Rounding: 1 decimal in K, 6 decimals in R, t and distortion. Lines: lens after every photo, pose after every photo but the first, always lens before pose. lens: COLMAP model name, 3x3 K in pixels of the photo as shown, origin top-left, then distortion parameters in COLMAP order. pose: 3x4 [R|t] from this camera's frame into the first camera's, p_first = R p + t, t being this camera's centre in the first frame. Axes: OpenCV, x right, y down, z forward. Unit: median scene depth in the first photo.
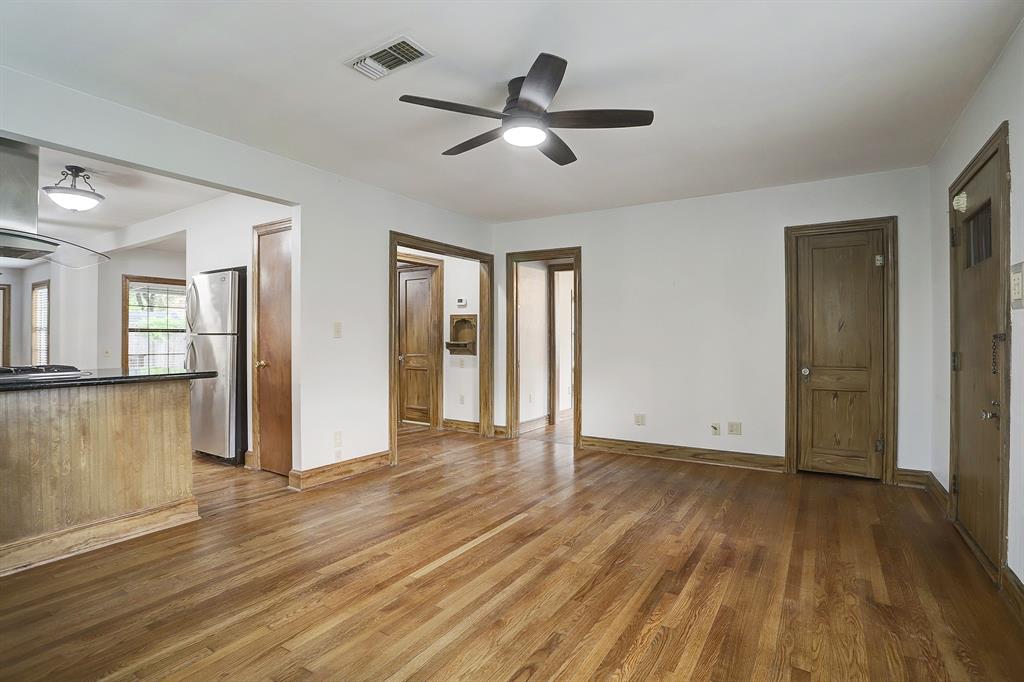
lens RADIAL K [[501.4, 0, 515.6], [0, 501.4, 337.2], [0, 0, 1]] dist [-0.076639, 0.028345]
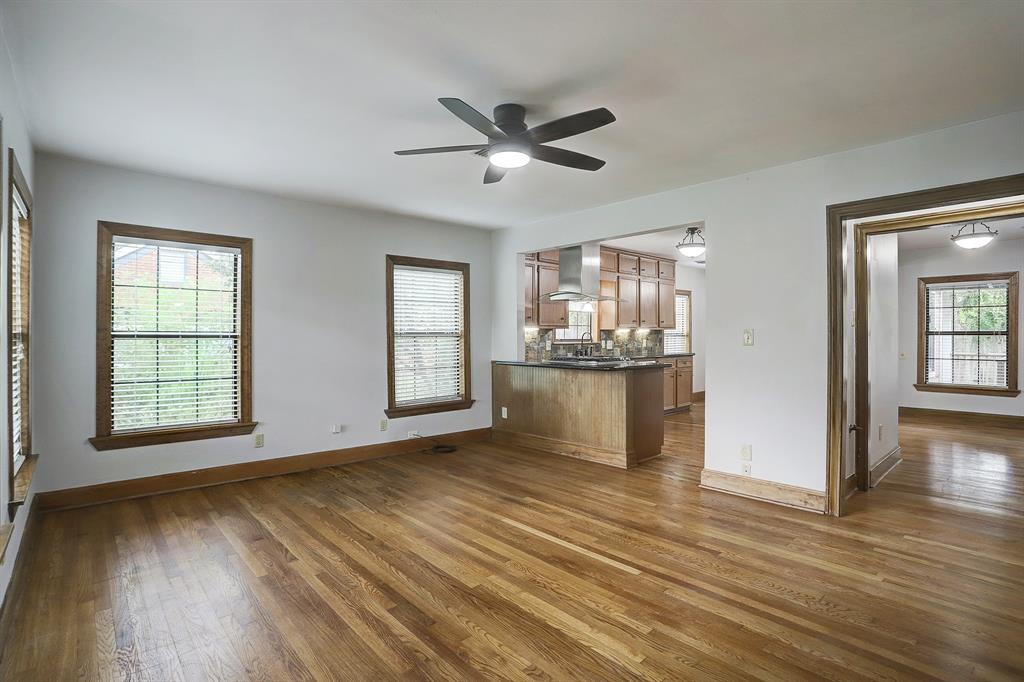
lens RADIAL K [[501.4, 0, 515.6], [0, 501.4, 337.2], [0, 0, 1]] dist [-0.076639, 0.028345]
pose [[-0.265214, 0.001512, -0.964189, 1.041268], [0.000861, 0.999999, 0.001331, -0.023969], [0.964189, -0.000477, -0.265215, 1.293597]]
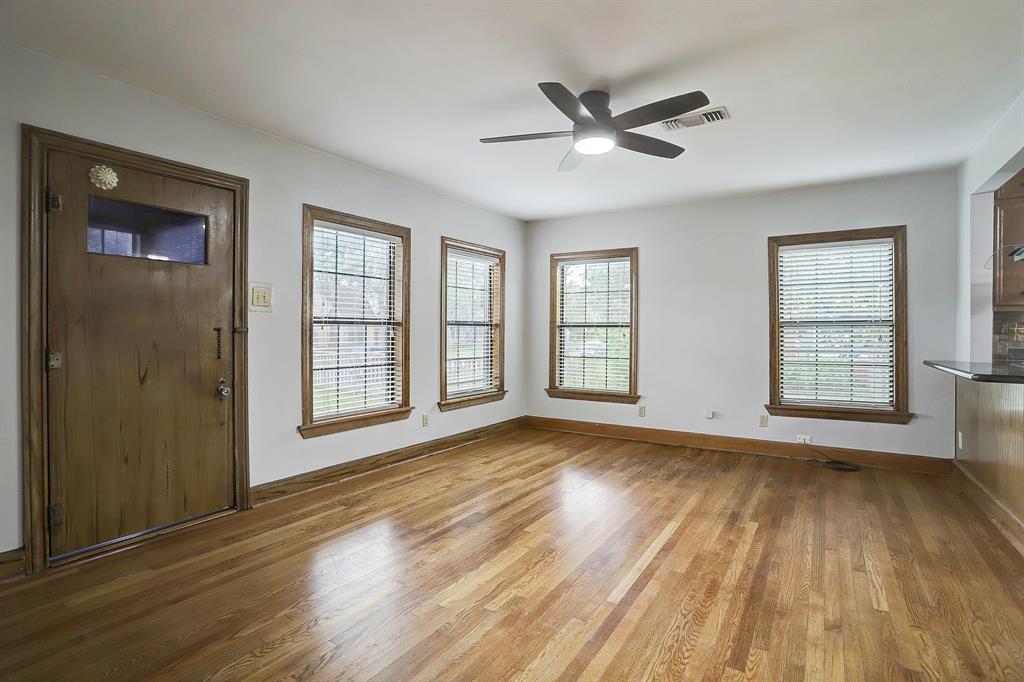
lens RADIAL K [[501.4, 0, 515.6], [0, 501.4, 337.2], [0, 0, 1]] dist [-0.076639, 0.028345]
pose [[-0.999986, -0.003580, 0.003905, 0.183735], [-0.003542, 0.999949, 0.009451, 0.004717], [-0.003938, 0.009437, -0.999948, 2.080781]]
